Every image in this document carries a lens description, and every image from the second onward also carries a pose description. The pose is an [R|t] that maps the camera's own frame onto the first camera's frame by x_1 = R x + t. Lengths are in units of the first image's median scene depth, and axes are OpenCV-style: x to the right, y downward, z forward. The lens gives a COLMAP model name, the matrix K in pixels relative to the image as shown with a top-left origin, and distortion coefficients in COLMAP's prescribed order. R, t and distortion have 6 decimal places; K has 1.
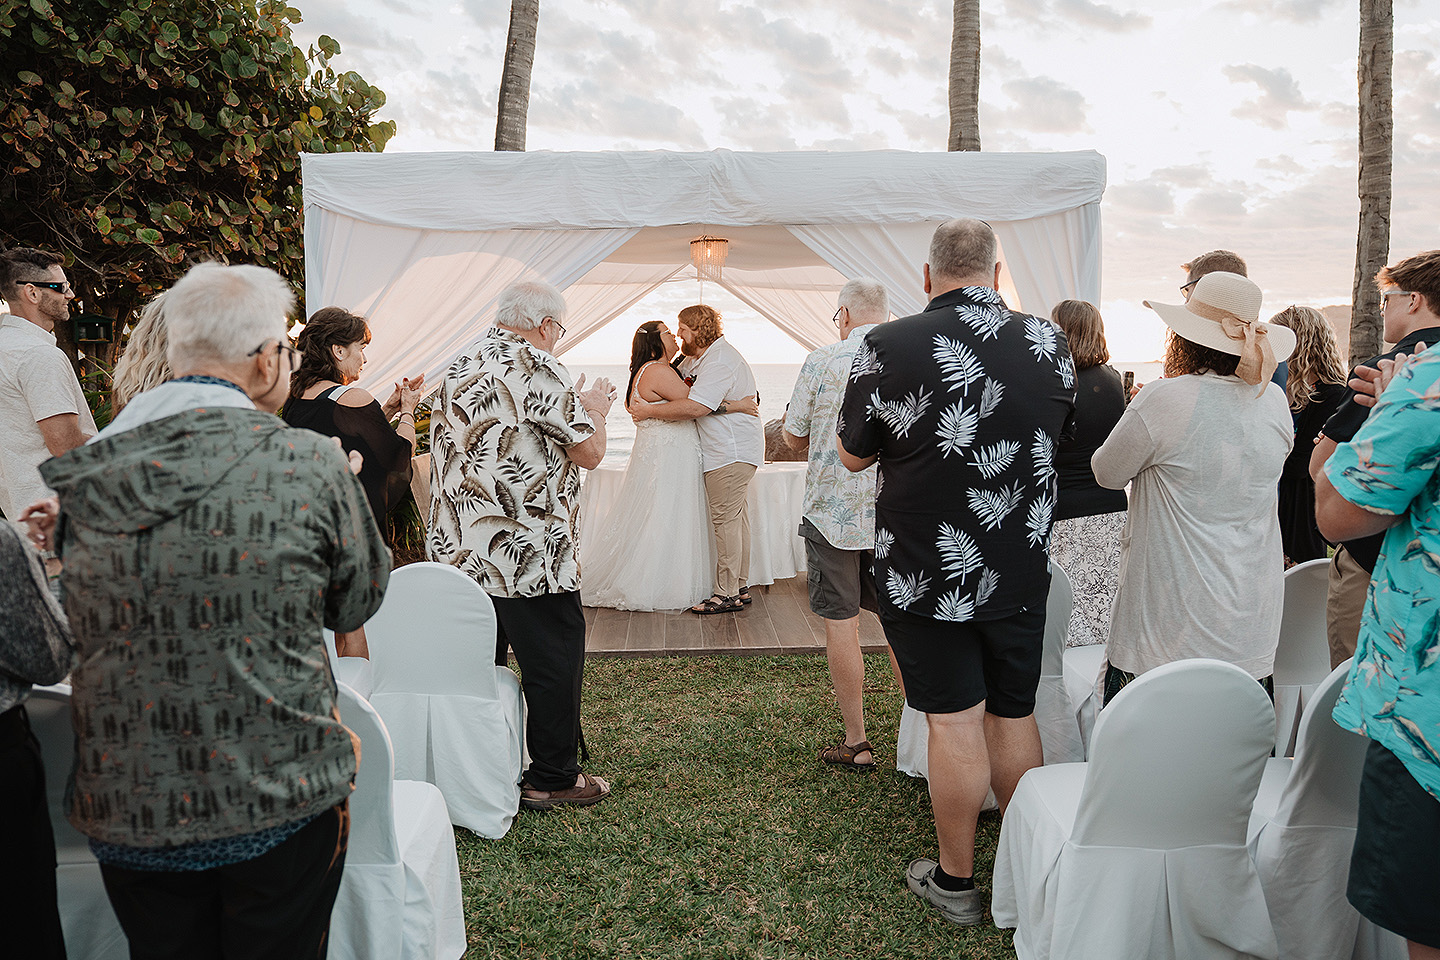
lens RADIAL K [[974.9, 0, 710.1], [0, 974.9, 456.3], [0, 0, 1]] dist [-0.009001, 0.015643]
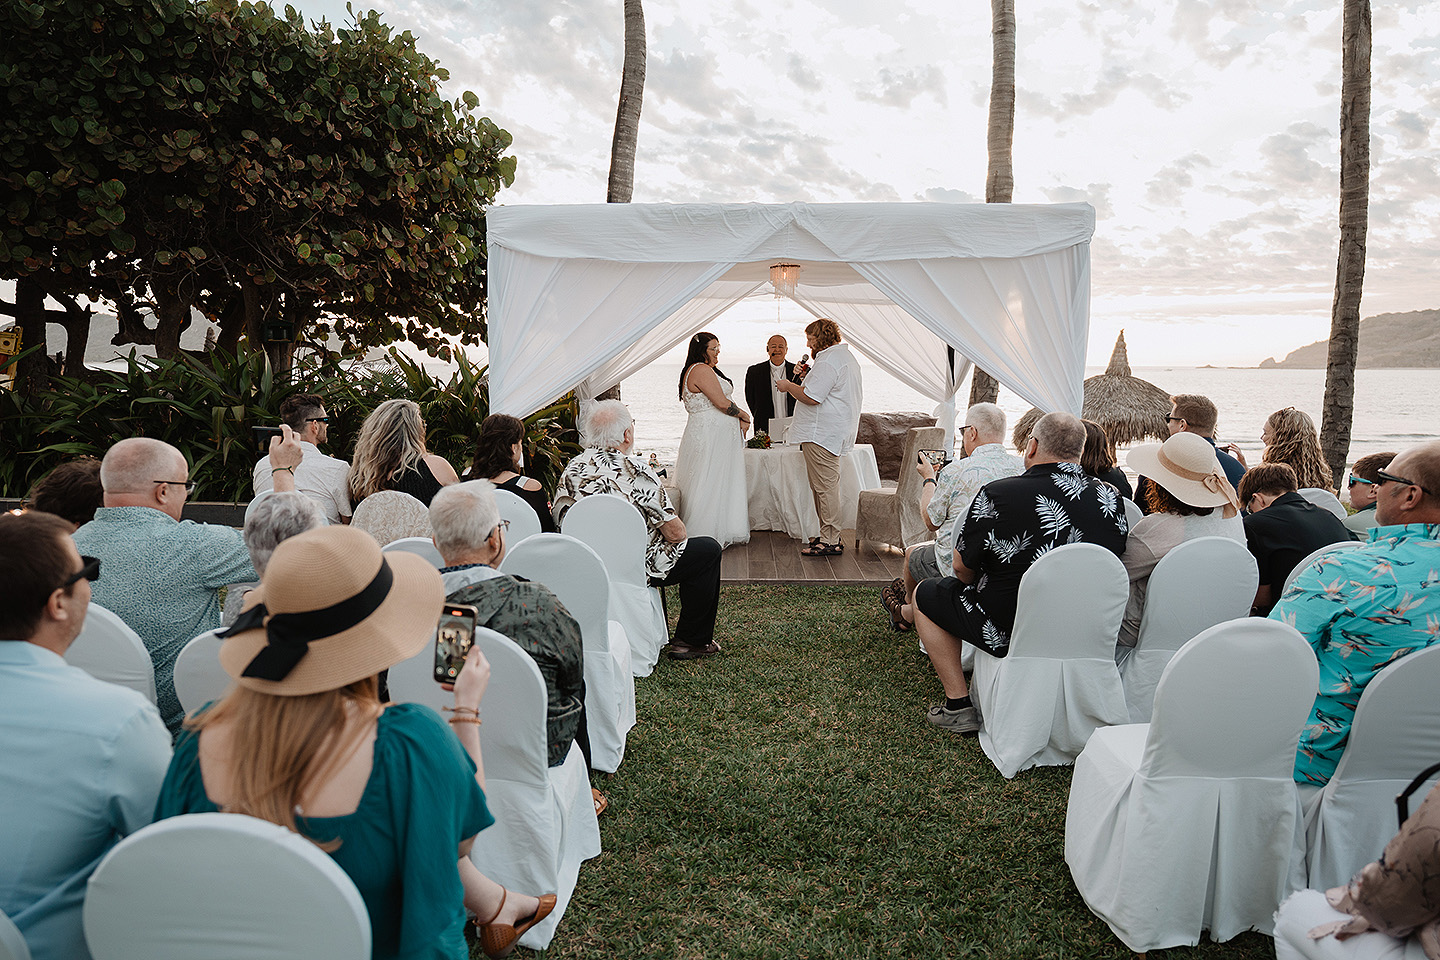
lens RADIAL K [[974.9, 0, 704.8], [0, 974.9, 485.7], [0, 0, 1]] dist [-0.009001, 0.015643]
pose [[0.997477, 0.016391, -0.069075, -0.011198], [-0.014304, 0.999429, 0.030611, 0.020385], [0.069537, -0.029546, 0.997142, -0.226594]]
